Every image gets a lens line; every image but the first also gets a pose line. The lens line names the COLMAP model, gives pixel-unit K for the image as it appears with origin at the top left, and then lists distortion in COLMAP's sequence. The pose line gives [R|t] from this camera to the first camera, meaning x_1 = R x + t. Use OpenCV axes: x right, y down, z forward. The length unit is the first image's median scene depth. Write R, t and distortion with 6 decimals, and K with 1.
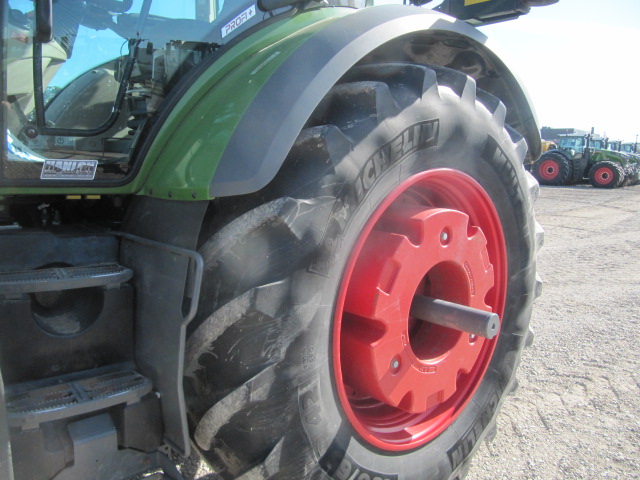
lens RADIAL K [[531.6, 0, 314.0], [0, 531.6, 243.6], [0, 0, 1]] dist [-0.043501, 0.000132]
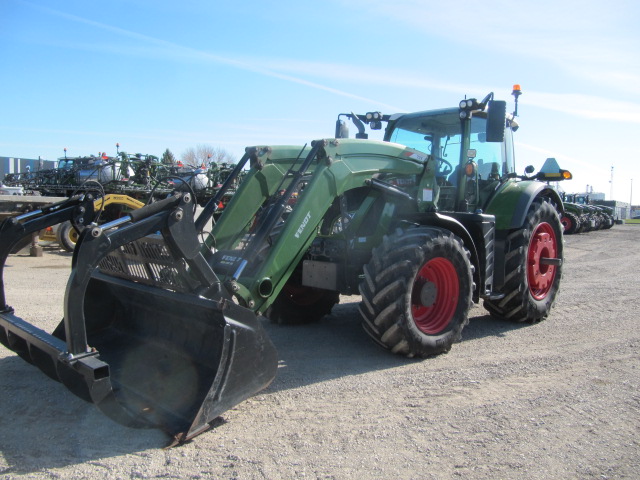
lens RADIAL K [[531.6, 0, 314.0], [0, 531.6, 243.6], [0, 0, 1]] dist [-0.043501, 0.000132]
pose [[0.997716, -0.000913, 0.067542, -1.376349], [0.006994, 0.995931, -0.089851, 0.280825], [-0.067185, 0.090118, 0.993662, -2.176088]]
